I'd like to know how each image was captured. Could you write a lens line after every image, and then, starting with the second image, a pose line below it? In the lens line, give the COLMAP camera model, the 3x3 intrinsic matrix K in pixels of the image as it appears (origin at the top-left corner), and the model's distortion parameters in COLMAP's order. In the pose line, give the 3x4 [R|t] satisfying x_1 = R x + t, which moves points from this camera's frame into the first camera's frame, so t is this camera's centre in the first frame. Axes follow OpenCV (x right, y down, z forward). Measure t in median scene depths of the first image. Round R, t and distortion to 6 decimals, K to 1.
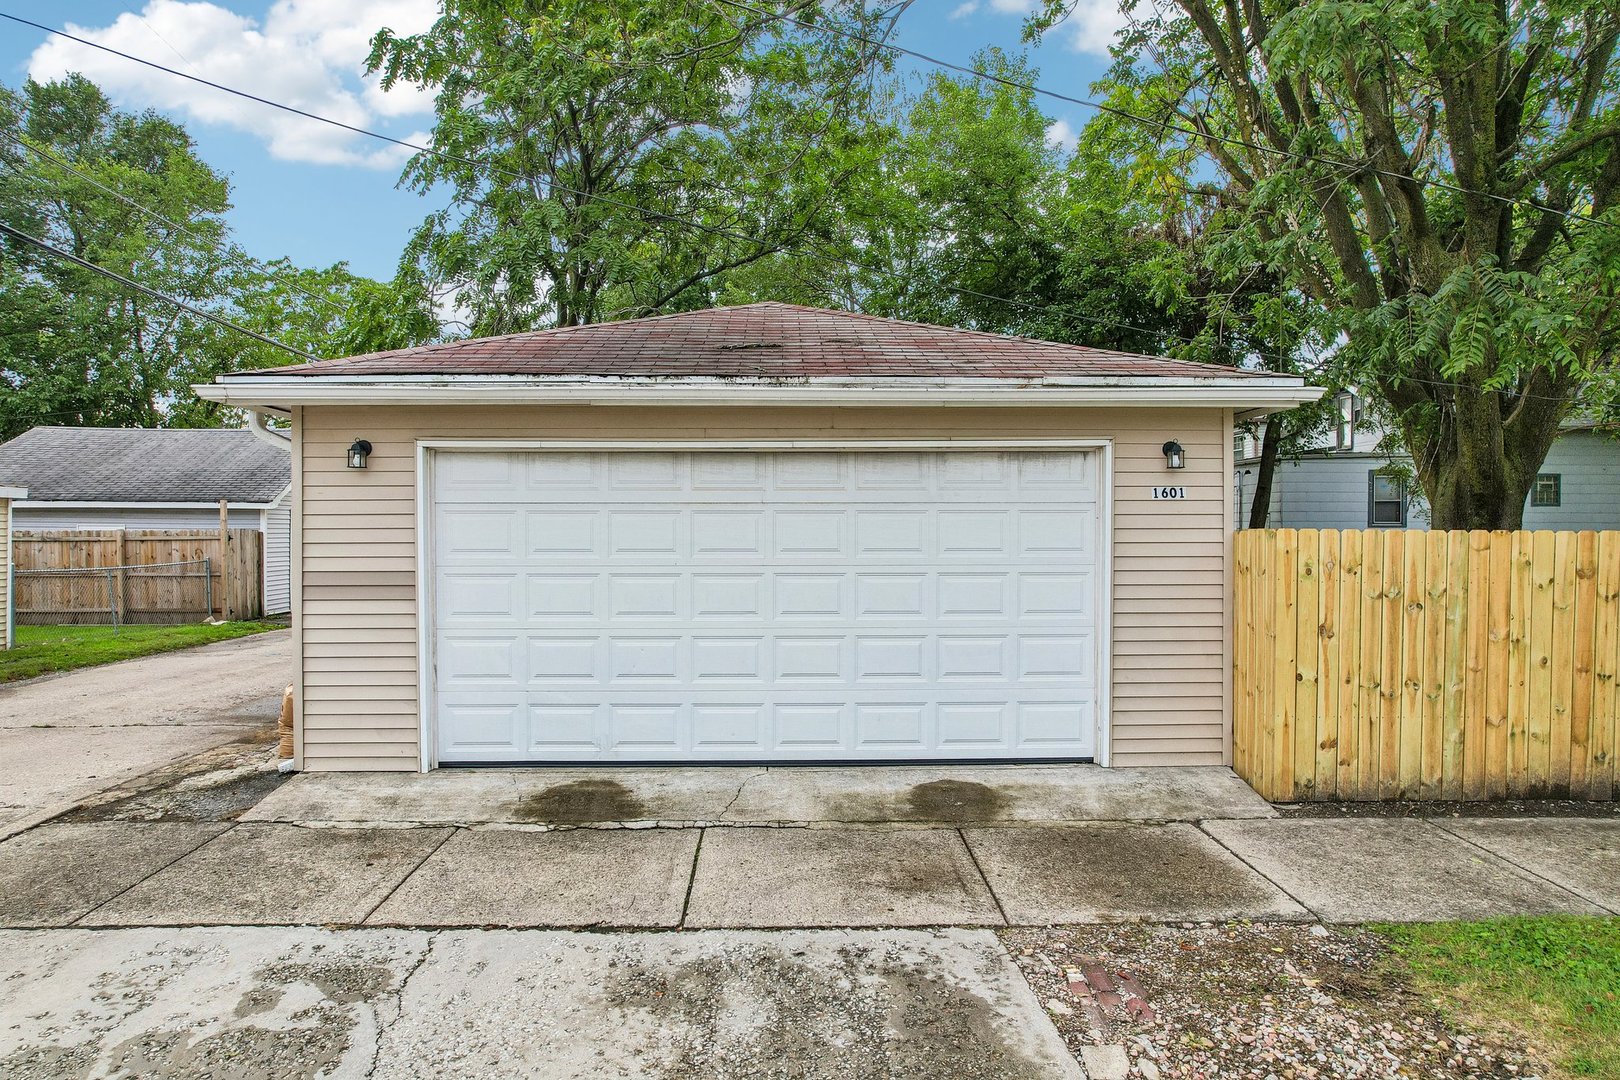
lens RADIAL K [[1028.1, 0, 915.0], [0, 1028.1, 525.8], [0, 0, 1]] dist [-0.055654, 0.035331]
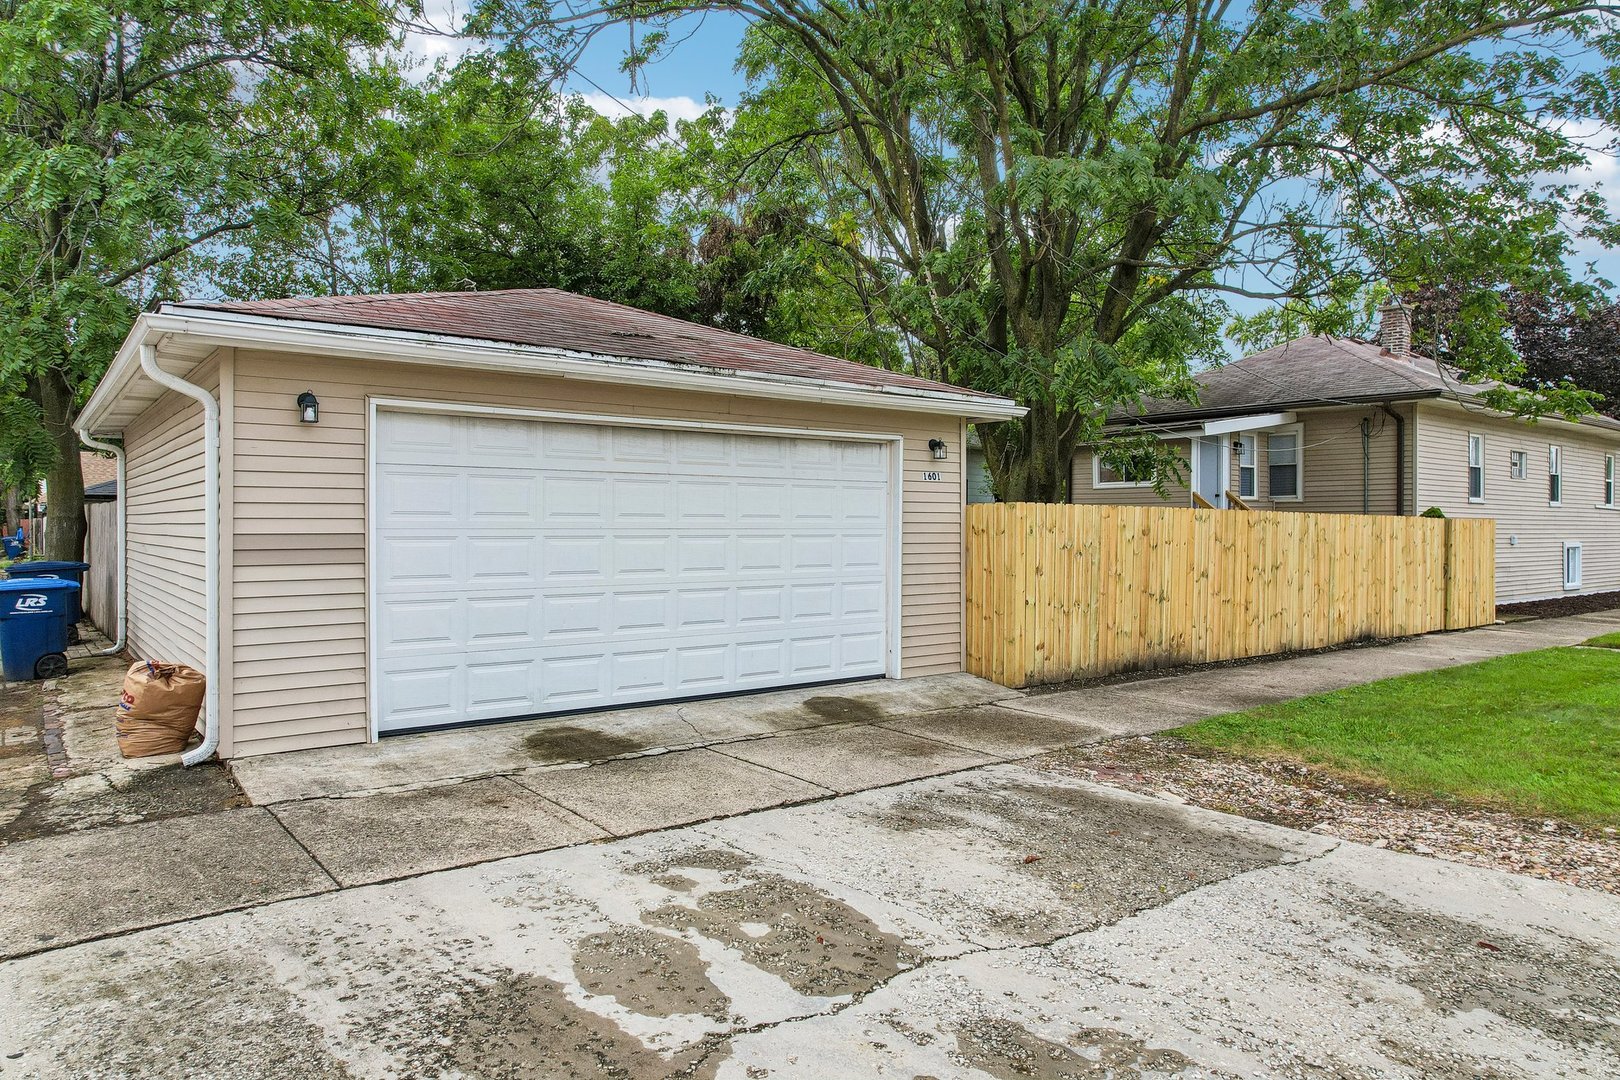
lens RADIAL K [[1028.1, 0, 813.7], [0, 1028.1, 535.2], [0, 0, 1]] dist [-0.055654, 0.035331]
pose [[0.809350, -0.002360, 0.587322, -0.739640], [-0.003827, 0.999950, 0.009291, 0.036973], [-0.587315, -0.009767, 0.809300, -0.026252]]
